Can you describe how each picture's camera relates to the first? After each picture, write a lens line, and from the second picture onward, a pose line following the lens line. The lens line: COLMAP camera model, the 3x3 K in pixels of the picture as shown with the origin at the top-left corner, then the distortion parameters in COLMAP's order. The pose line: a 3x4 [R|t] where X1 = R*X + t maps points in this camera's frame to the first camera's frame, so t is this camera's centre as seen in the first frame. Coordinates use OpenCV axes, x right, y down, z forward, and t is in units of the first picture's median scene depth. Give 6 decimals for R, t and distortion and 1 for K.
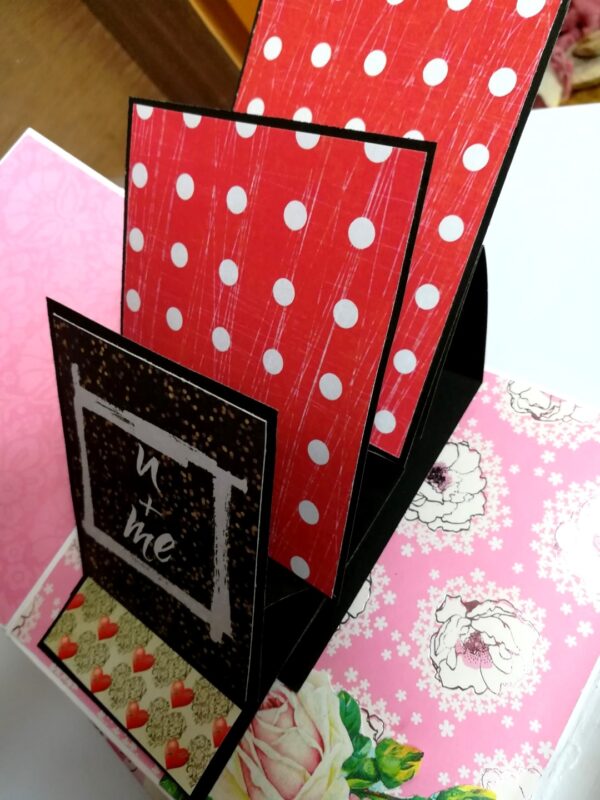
lens RADIAL K [[636.2, 0, 300.0], [0, 636.2, 400.0], [0, 0, 1]] dist [-0.062621, 0.052304]
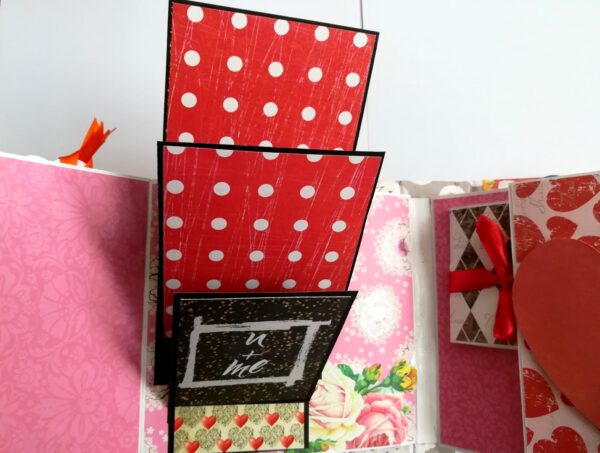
lens RADIAL K [[477.1, 0, 300.0], [0, 477.1, 226.5], [0, 0, 1]] dist [-0.062621, 0.052304]
pose [[0.677010, -0.463979, 0.571297, -0.754689], [0.246590, 0.874382, 0.417910, -0.686822], [-0.693434, -0.142054, 0.706378, 0.005889]]
